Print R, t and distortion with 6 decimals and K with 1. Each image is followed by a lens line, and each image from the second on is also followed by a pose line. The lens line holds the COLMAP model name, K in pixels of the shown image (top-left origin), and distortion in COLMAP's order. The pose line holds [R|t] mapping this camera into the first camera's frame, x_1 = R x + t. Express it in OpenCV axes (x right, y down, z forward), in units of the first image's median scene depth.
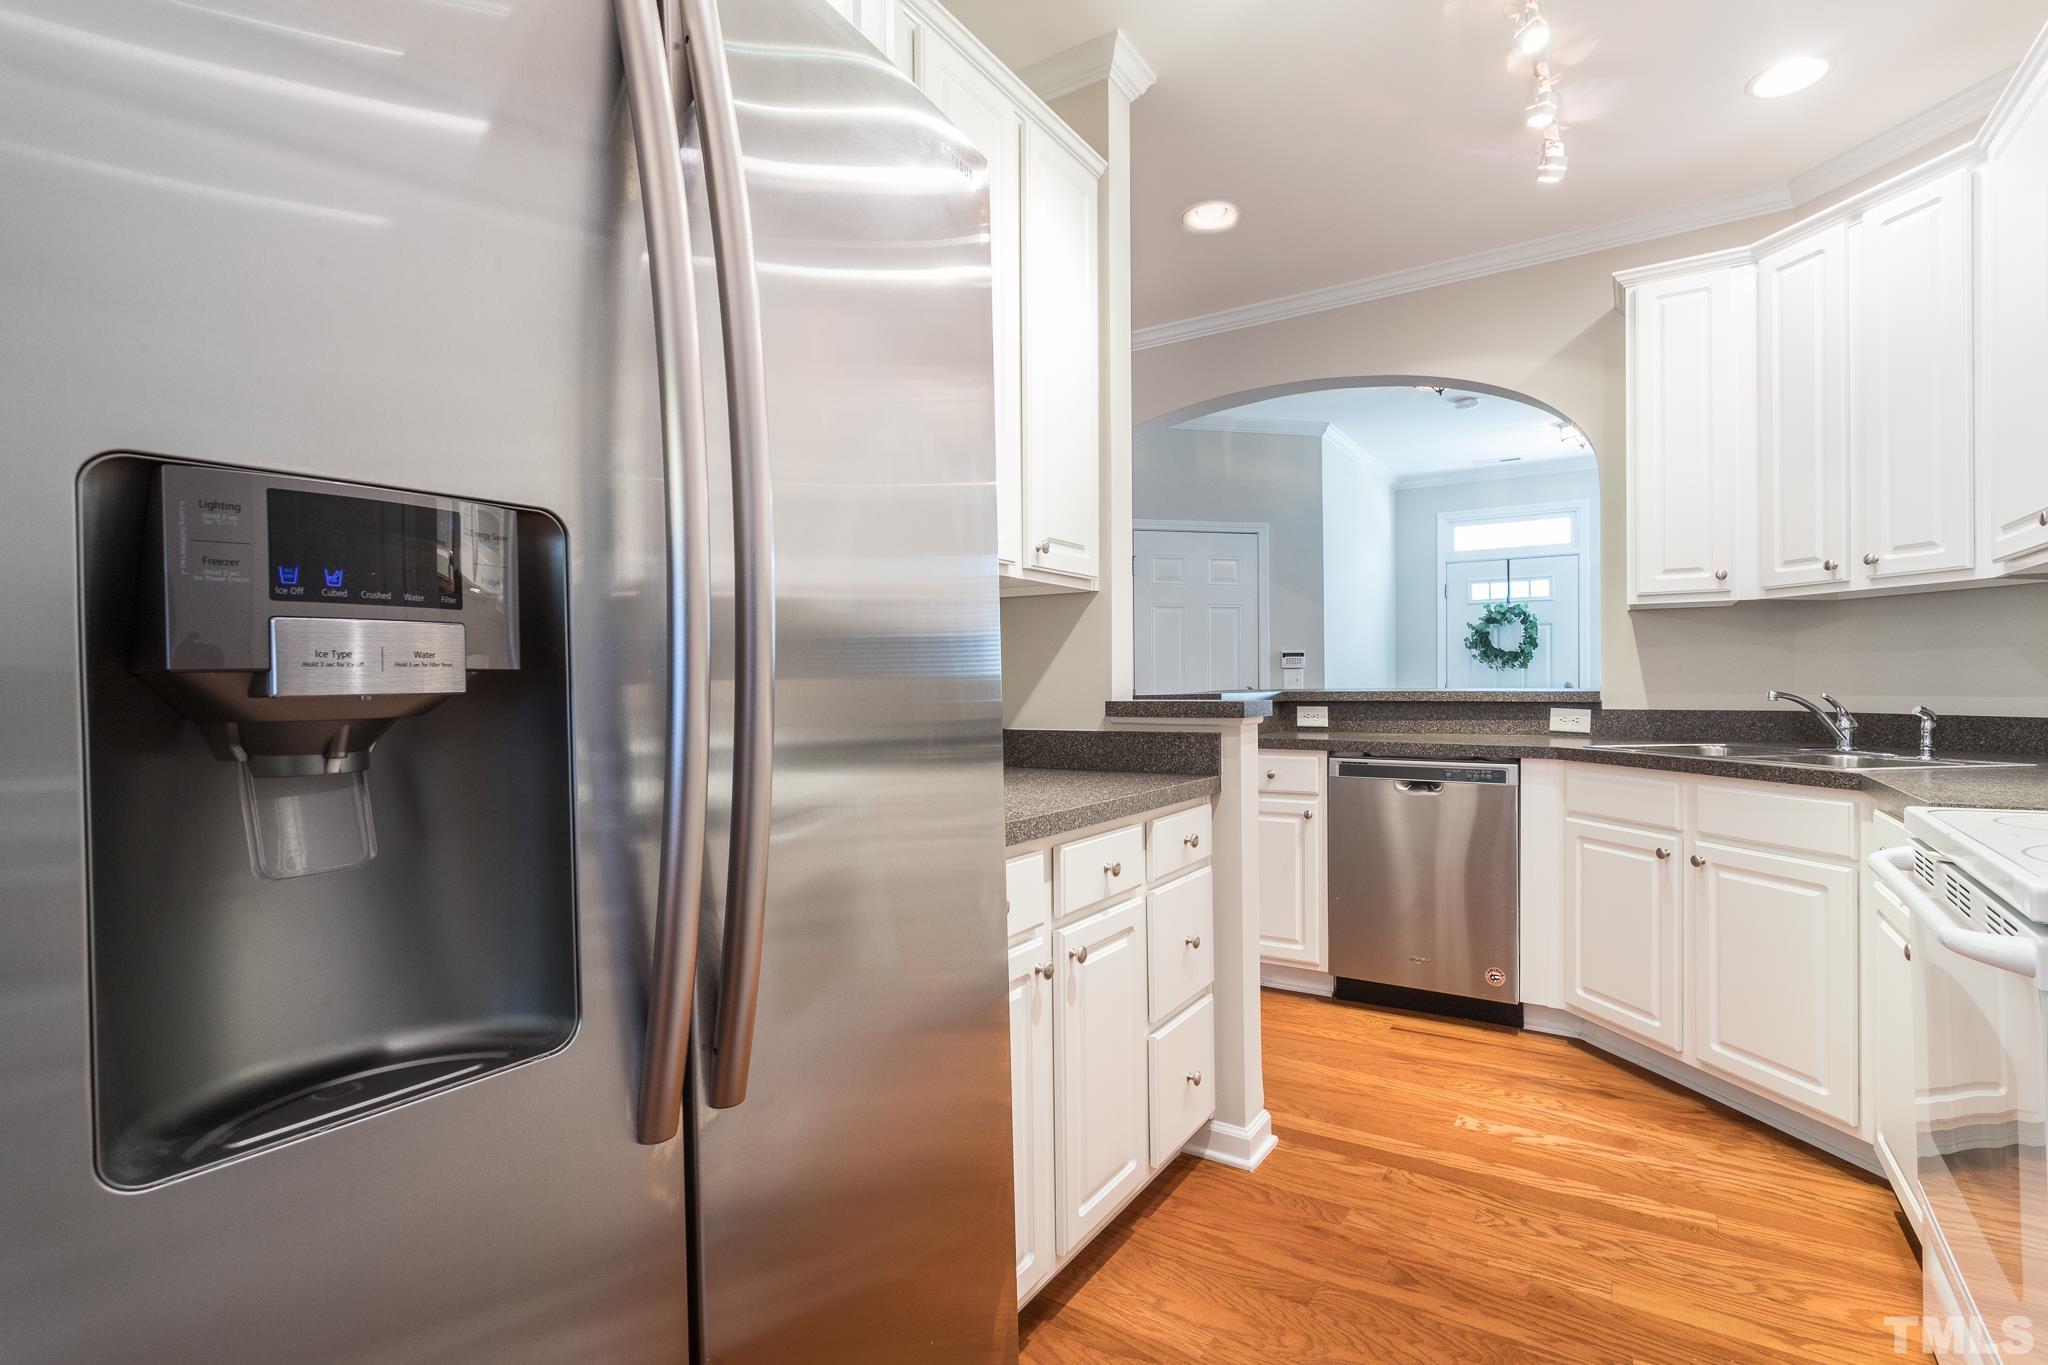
lens RADIAL K [[981.1, 0, 1026.2], [0, 981.1, 684.2], [0, 0, 1]] dist [0.004395, 0.000062]
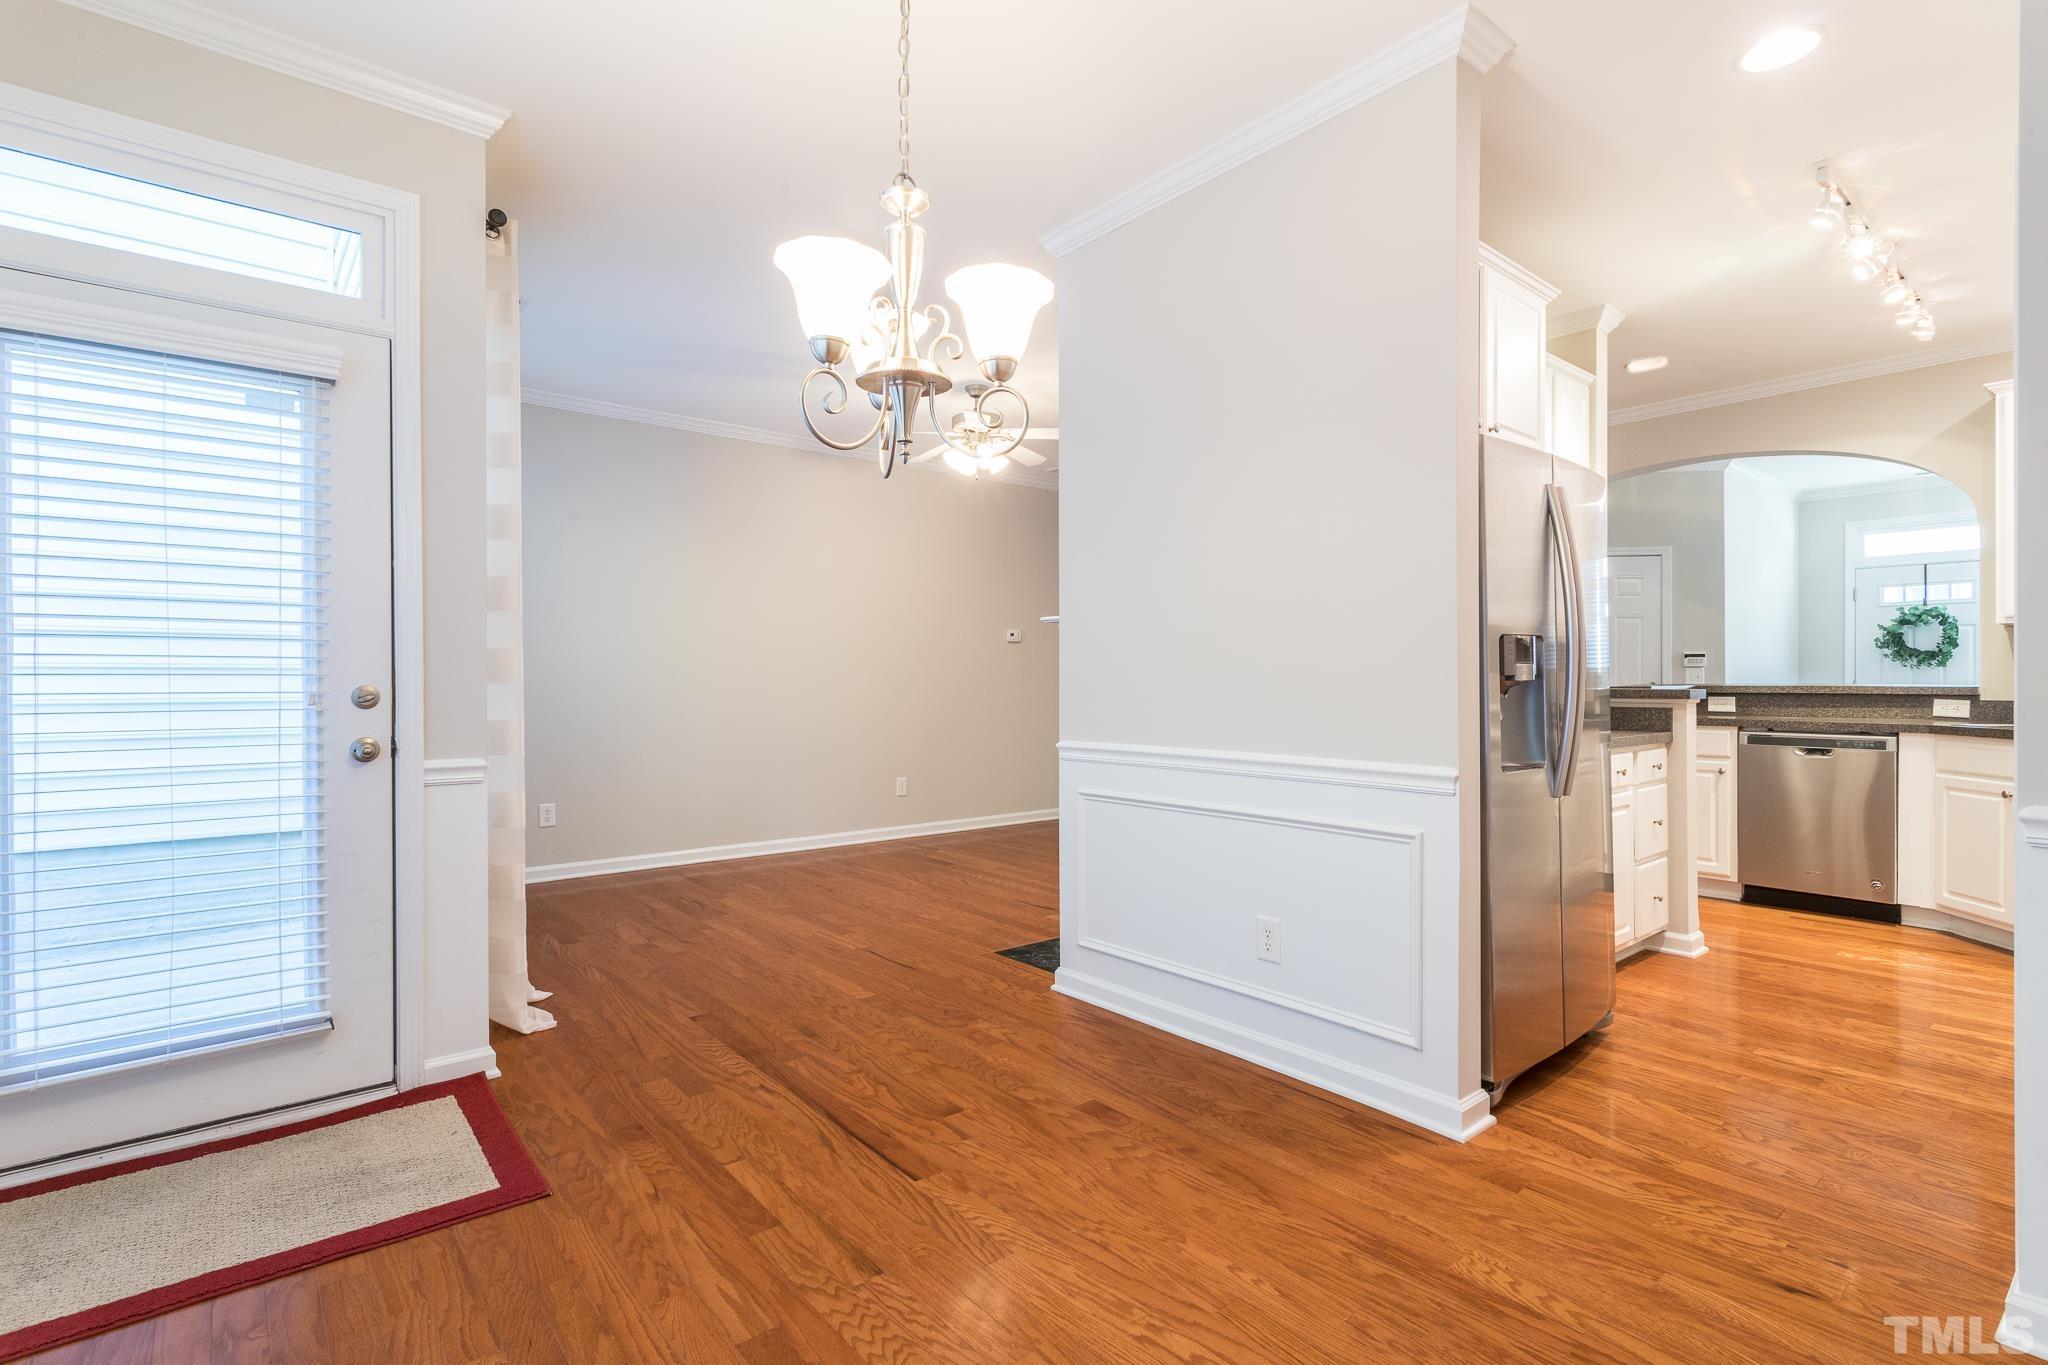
lens RADIAL K [[981.1, 0, 1025.5], [0, 981.1, 675.4], [0, 0, 1]] dist [0.004395, 0.000062]
pose [[0.952802, 0.005718, -0.303538, -0.247978], [-0.006318, 0.999980, -0.000994, 0.001237], [0.303527, 0.002865, 0.952819, -0.681742]]
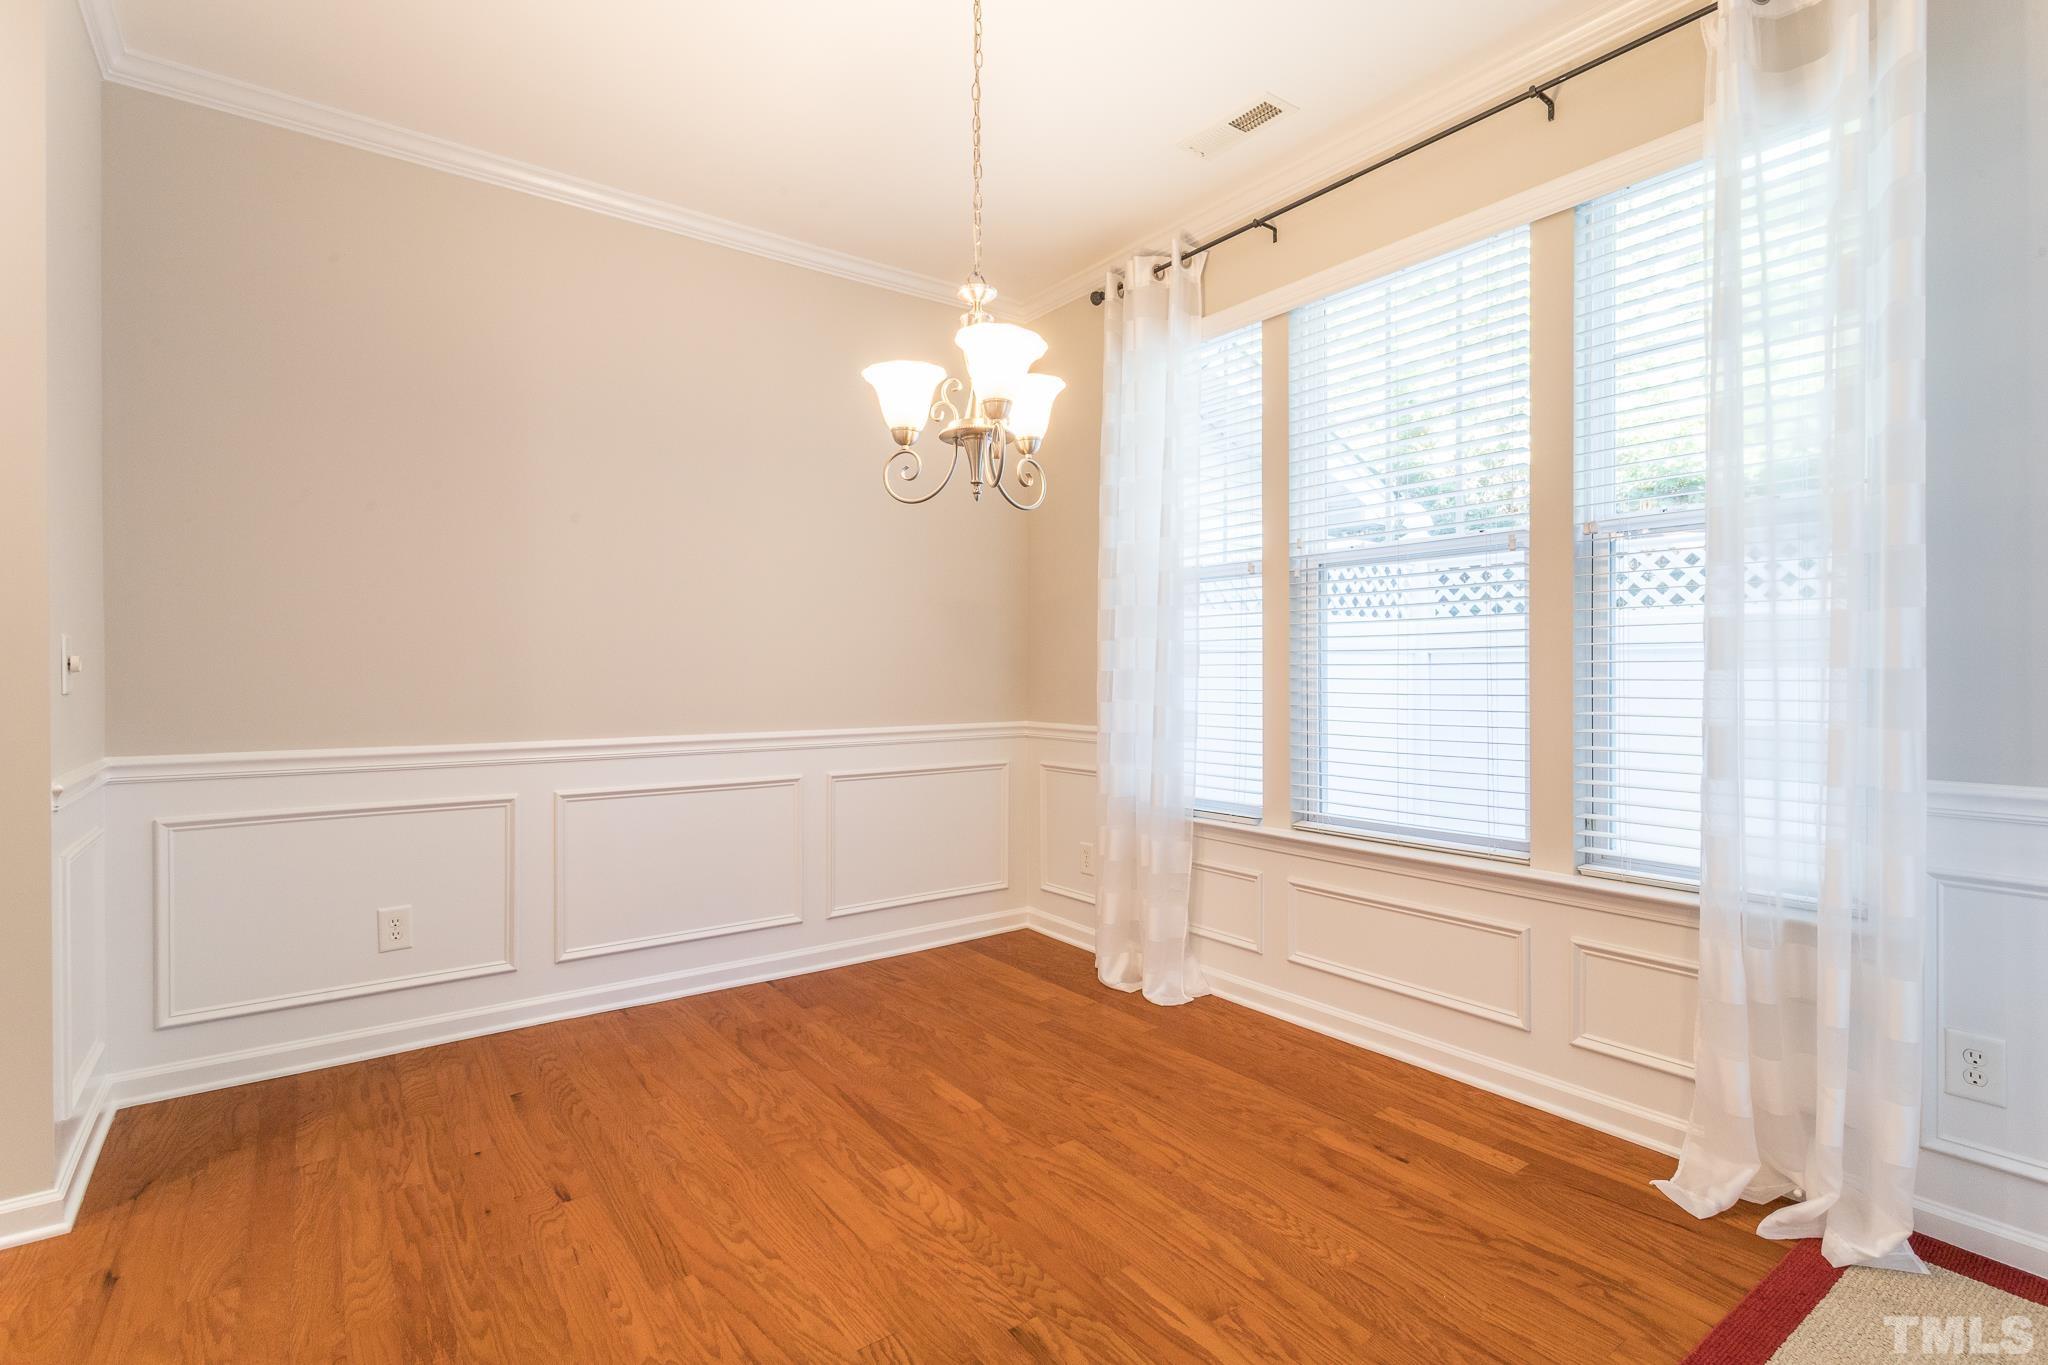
lens RADIAL K [[981.1, 0, 1022.1], [0, 981.1, 661.4], [0, 0, 1]] dist [0.004395, 0.000062]
pose [[-0.932476, 0.012441, 0.361019, -0.675624], [0.007953, 0.999872, -0.013915, 0.004241], [-0.361146, -0.010105, -0.932455, 0.275709]]
